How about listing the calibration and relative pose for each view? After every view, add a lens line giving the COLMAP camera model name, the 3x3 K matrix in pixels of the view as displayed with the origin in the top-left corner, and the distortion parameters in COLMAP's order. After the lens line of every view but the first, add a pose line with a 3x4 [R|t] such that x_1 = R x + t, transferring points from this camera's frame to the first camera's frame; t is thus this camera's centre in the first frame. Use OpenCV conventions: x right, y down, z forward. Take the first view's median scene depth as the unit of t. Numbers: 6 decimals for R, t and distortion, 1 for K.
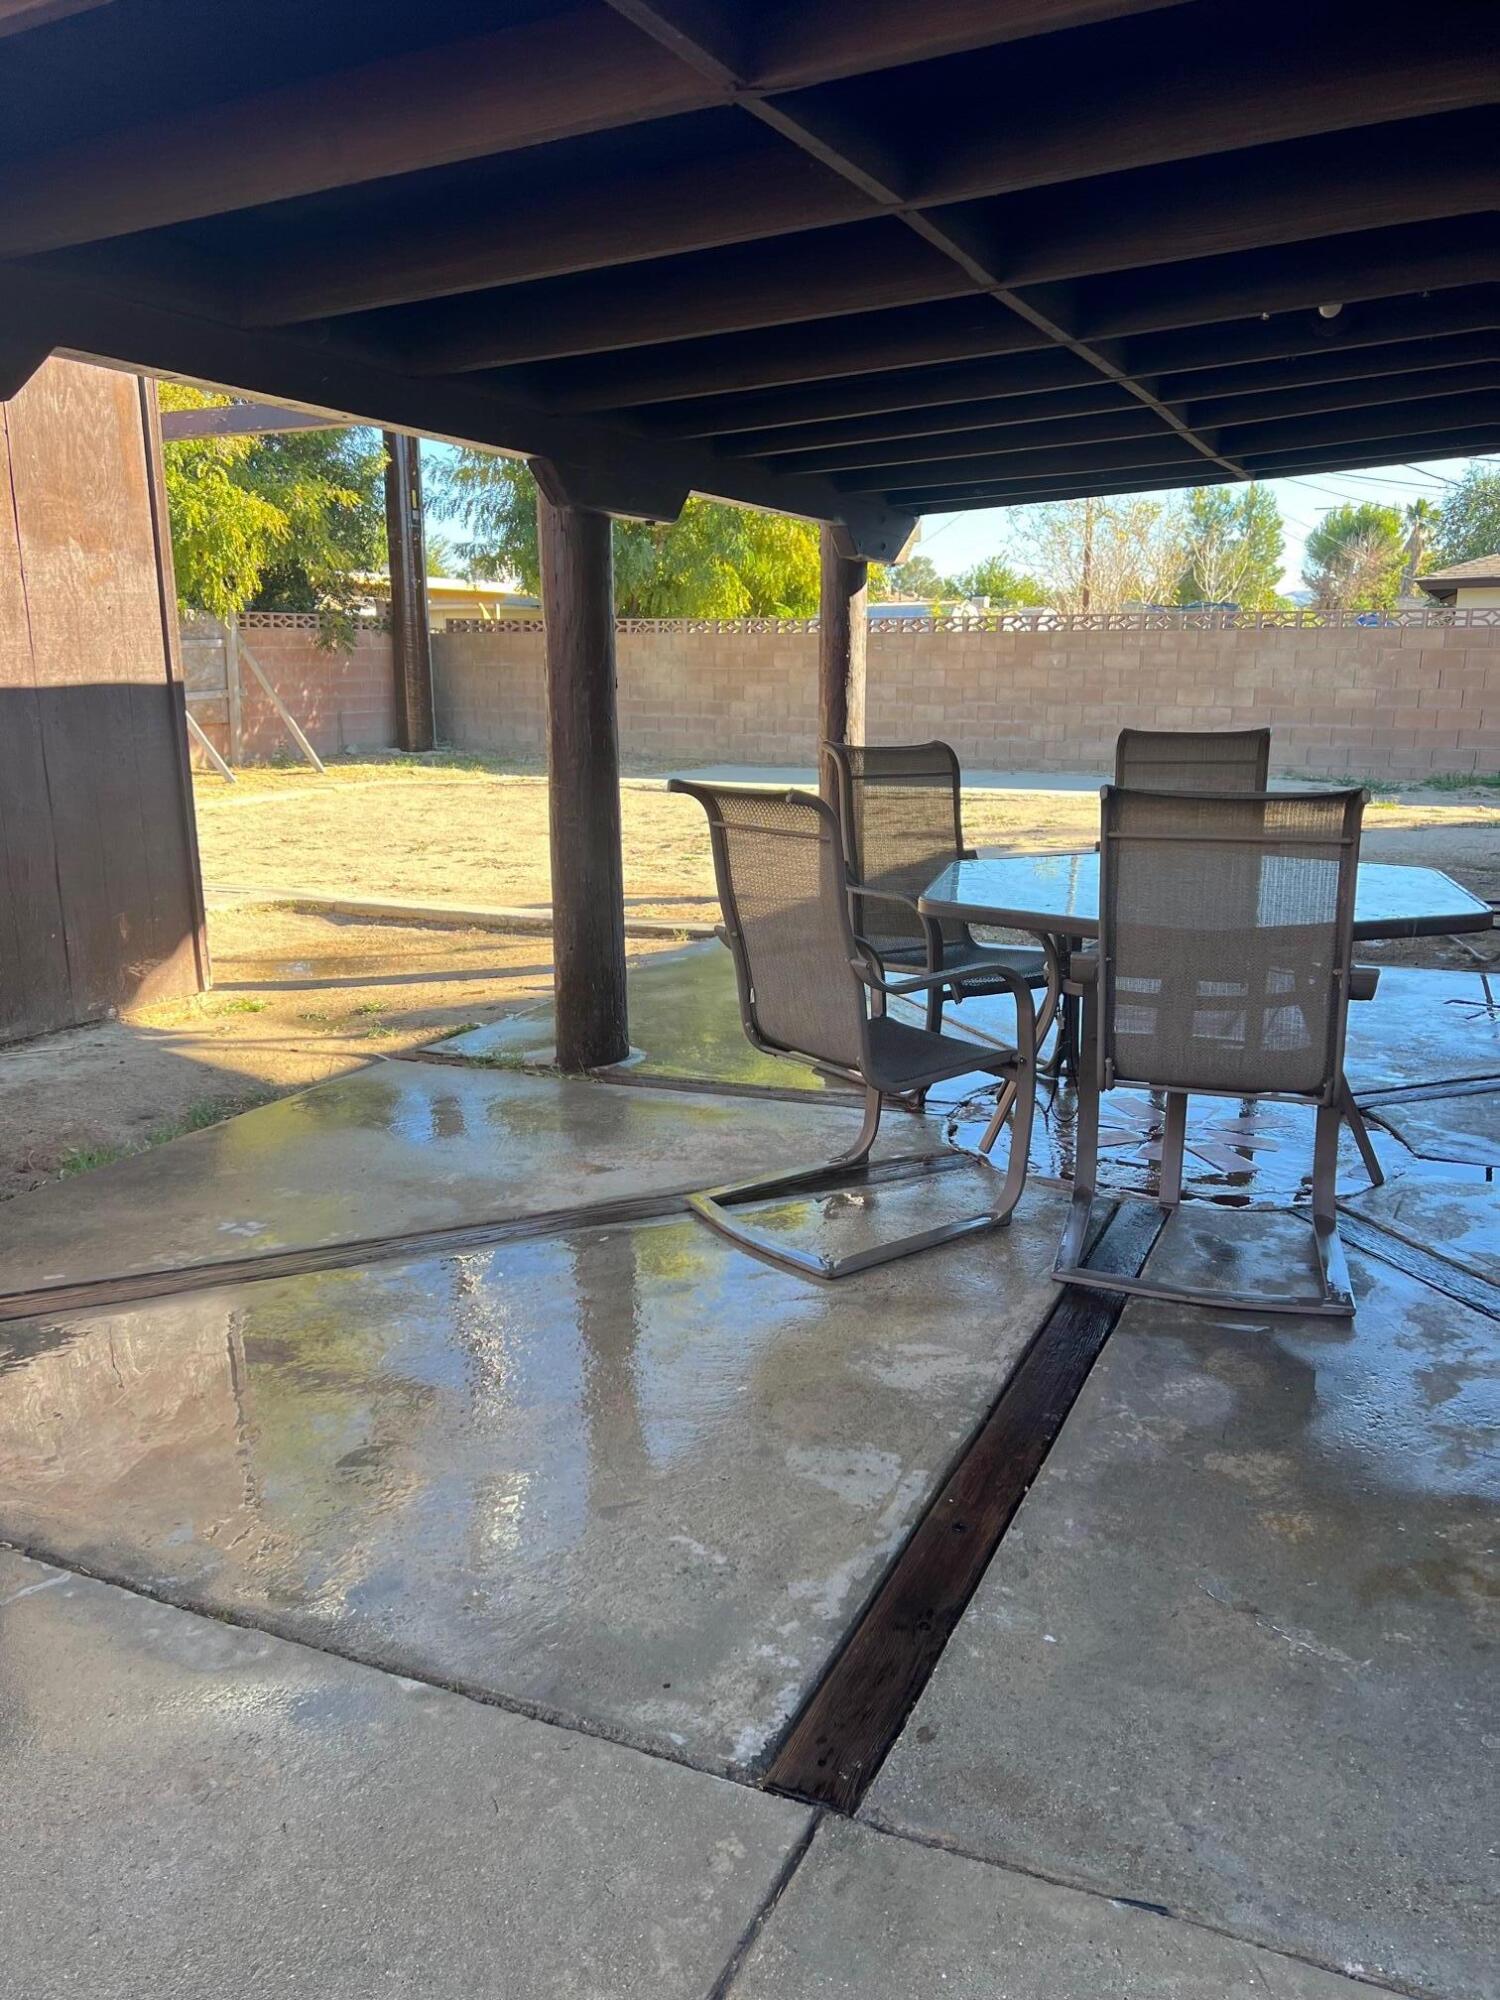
lens RADIAL K [[1530.6, 0, 751.4], [0, 1530.6, 1012.9], [0, 0, 1]] dist [0.055442, -0.067097]
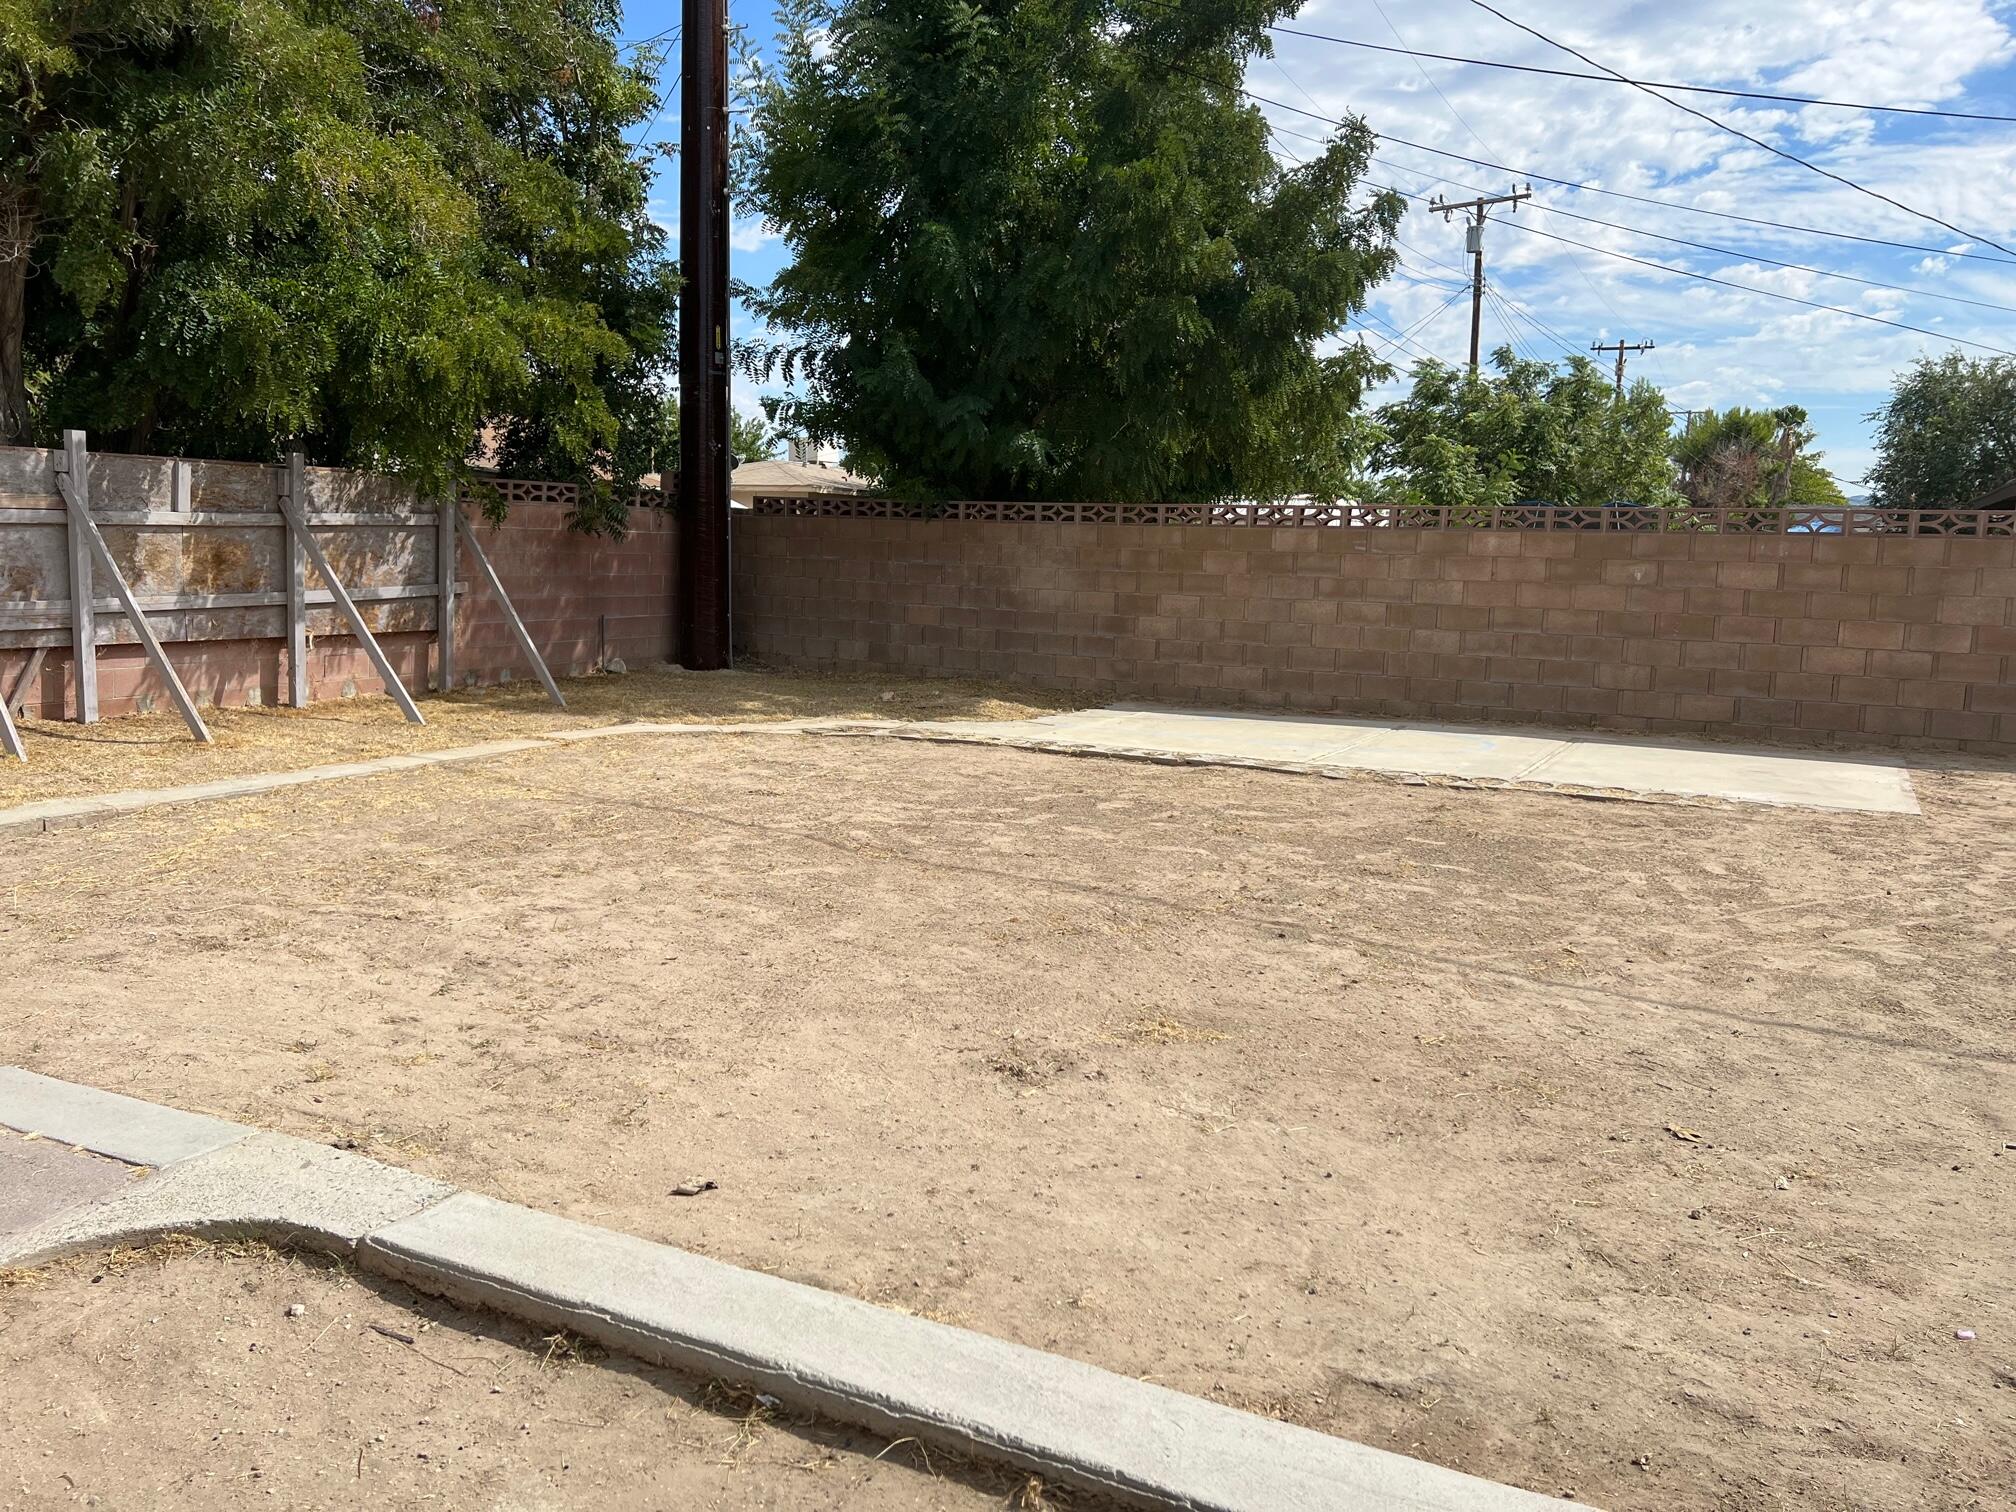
lens RADIAL K [[1542.8, 0, 1017.2], [0, 1542.8, 761.6], [0, 0, 1]] dist [0.055442, -0.067097]
pose [[0.999437, 0.028300, -0.018037, -0.055807], [-0.029807, 0.995525, -0.089672, -0.067077], [0.015418, 0.090159, 0.995808, 0.278298]]
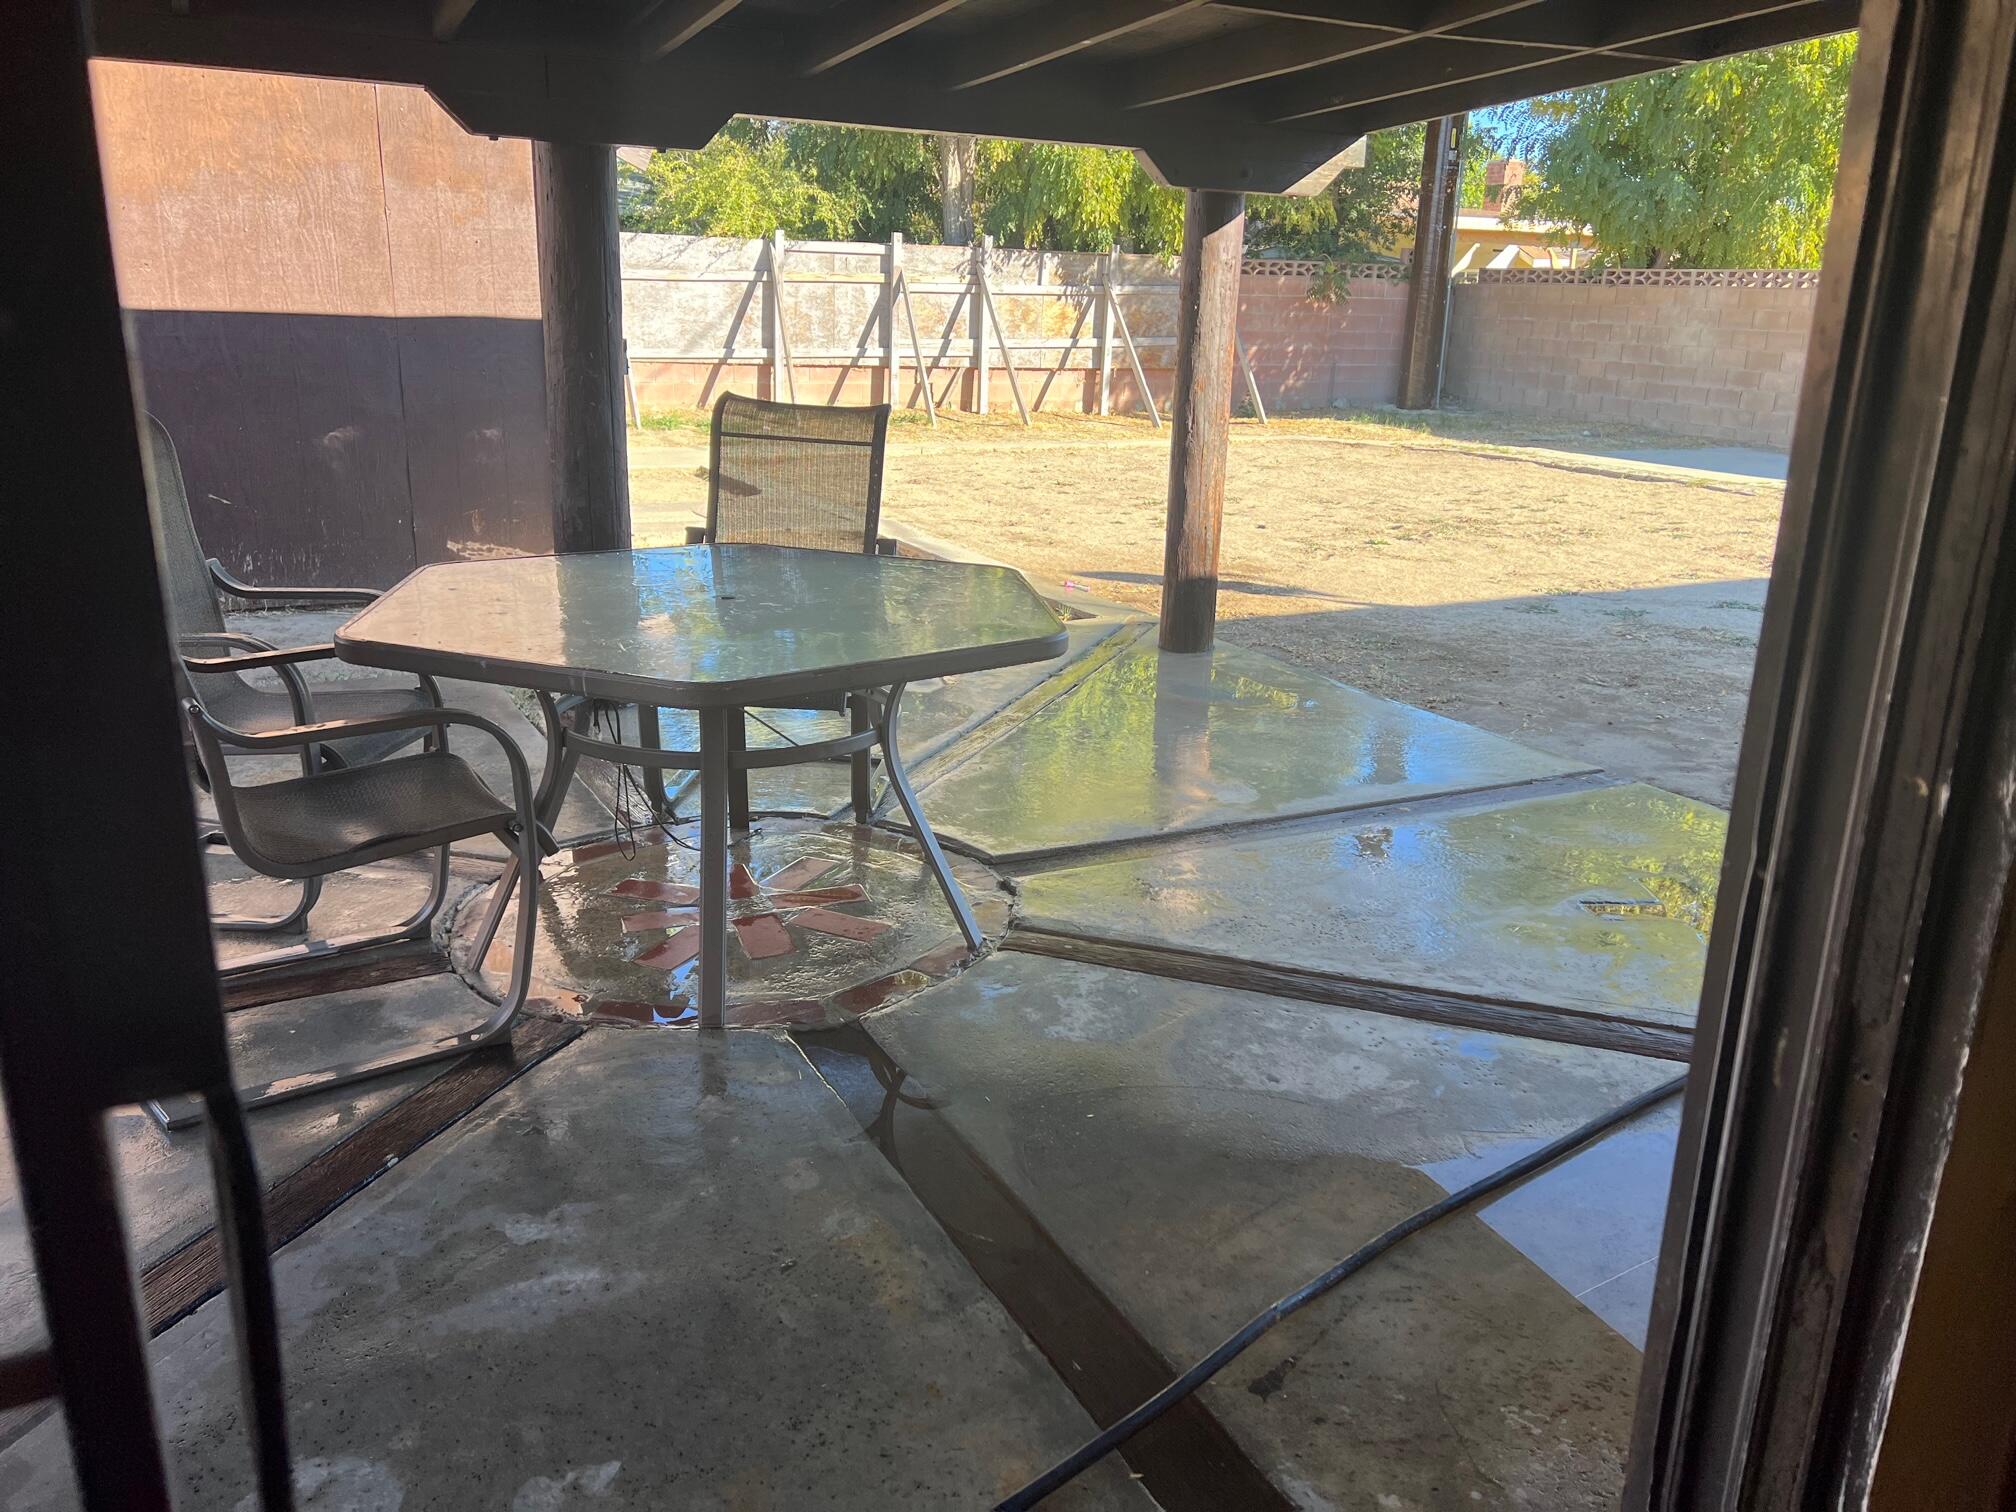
lens RADIAL K [[1542.8, 0, 1025.4], [0, 1542.8, 747.1], [0, 0, 1]] dist [0.055442, -0.067097]
pose [[0.794990, 0.191482, -0.575609, 0.190334], [-0.164331, 0.981374, 0.099501, -0.022796], [0.583940, 0.015488, 0.811649, 0.091670]]
